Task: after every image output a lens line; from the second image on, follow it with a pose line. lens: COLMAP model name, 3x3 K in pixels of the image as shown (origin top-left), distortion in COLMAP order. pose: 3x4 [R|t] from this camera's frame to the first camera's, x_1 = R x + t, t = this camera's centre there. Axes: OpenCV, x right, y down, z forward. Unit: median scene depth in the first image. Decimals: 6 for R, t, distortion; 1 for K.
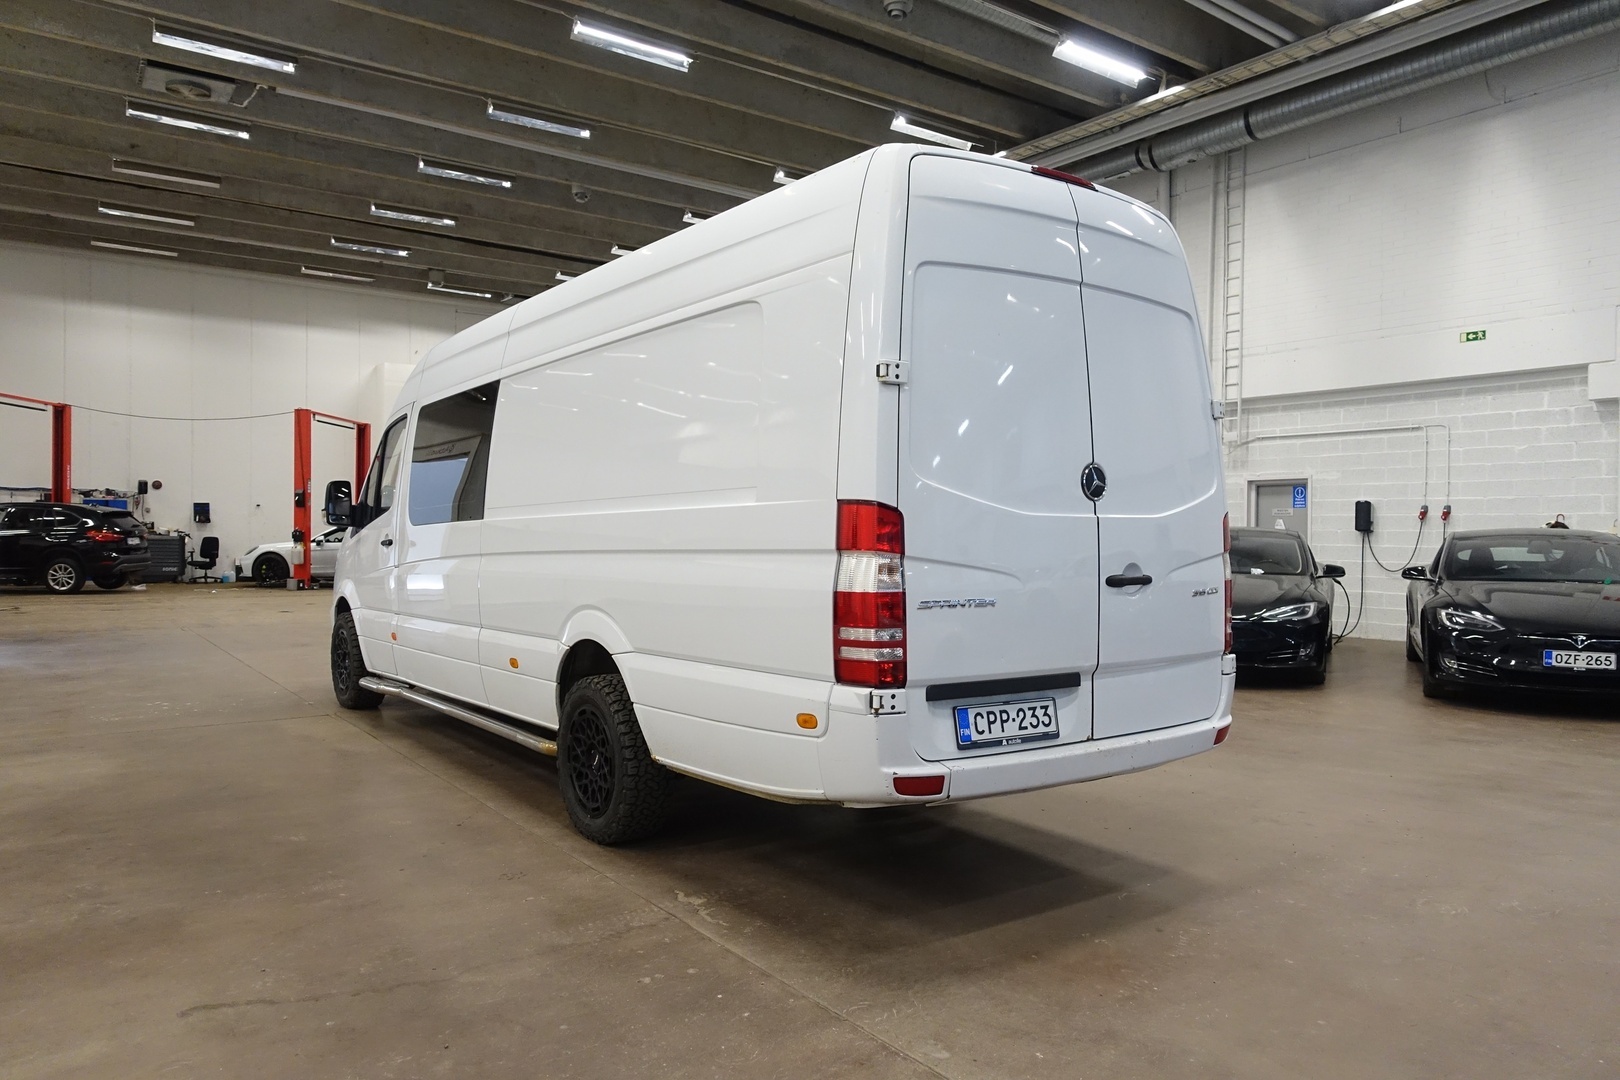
lens RADIAL K [[1116.9, 0, 814.5], [0, 1116.9, 534.3], [0, 0, 1]] dist [0.004621, -0.006738]
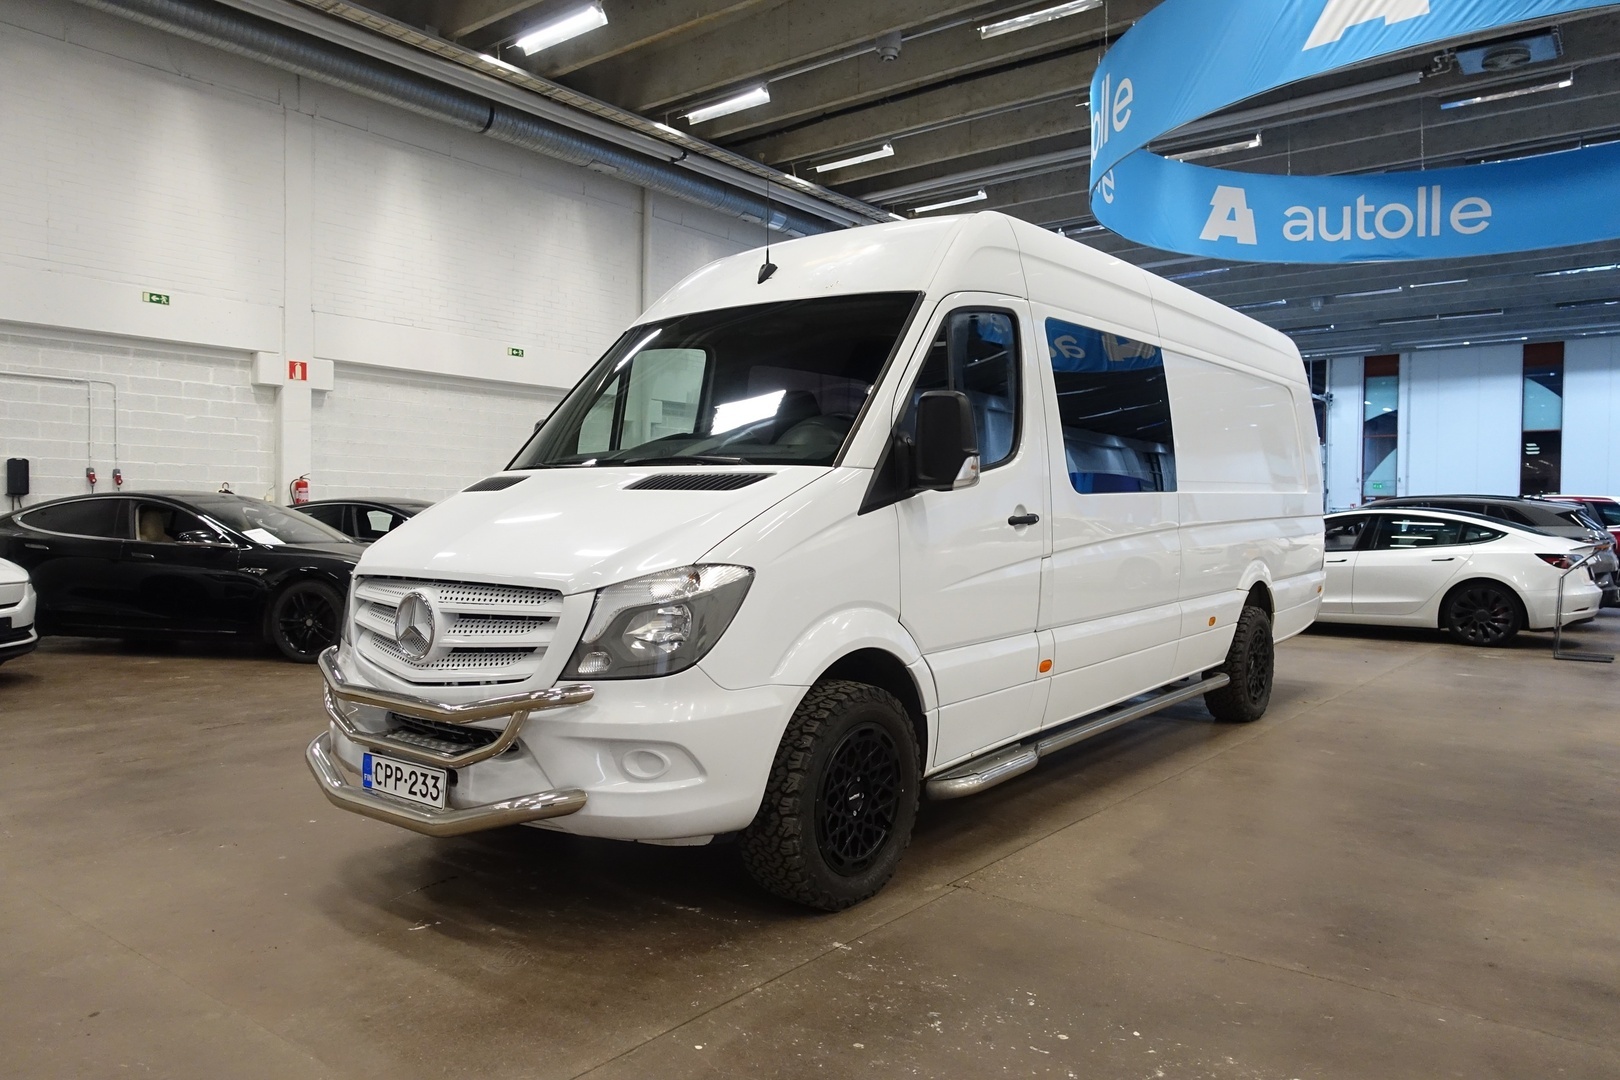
lens RADIAL K [[1115.6, 0, 810.0], [0, 1115.6, 540.0], [0, 0, 1]] dist [0.006720, 0.001708]
pose [[-0.289461, -0.031905, 0.956658, -0.551980], [-0.007567, 0.999489, 0.031043, 0.000407], [-0.957160, 0.001747, -0.289555, 0.769234]]
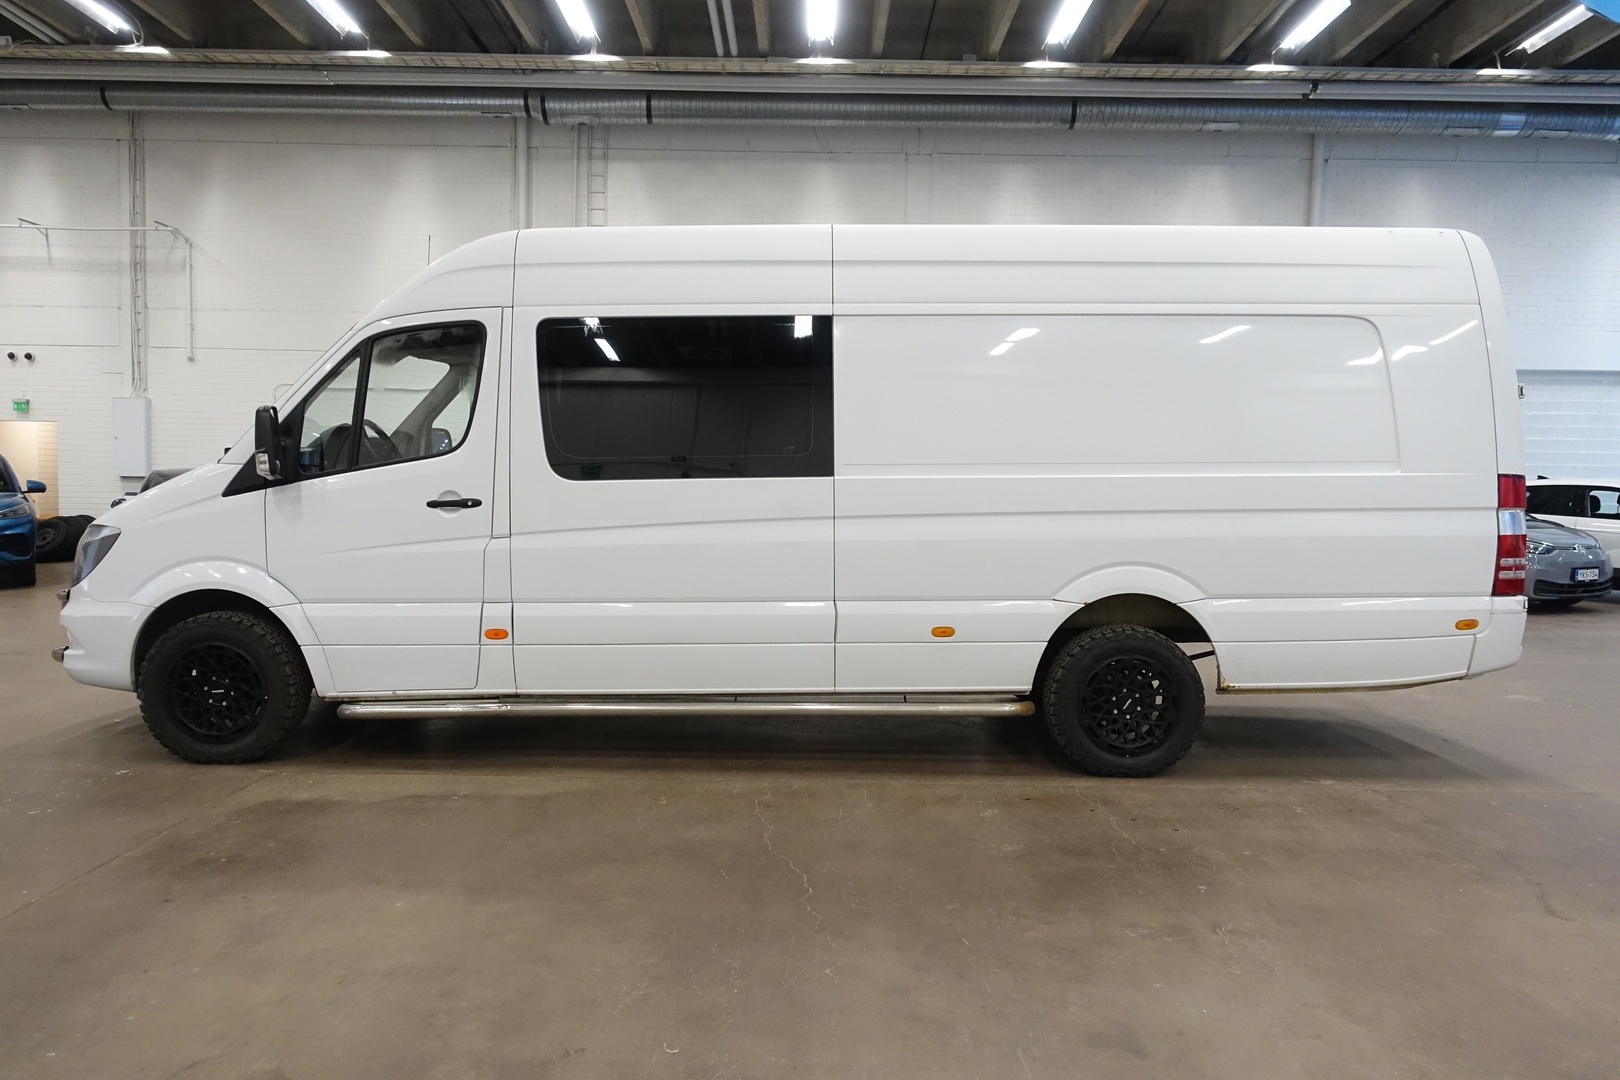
lens RADIAL K [[1116.9, 0, 814.5], [0, 1116.9, 534.3], [0, 0, 1]] dist [0.004621, -0.006738]
pose [[0.576787, -0.038738, 0.815975, -0.491297], [-0.006449, 0.998628, 0.051968, -0.006431], [-0.816869, -0.035237, 0.575746, 0.248696]]
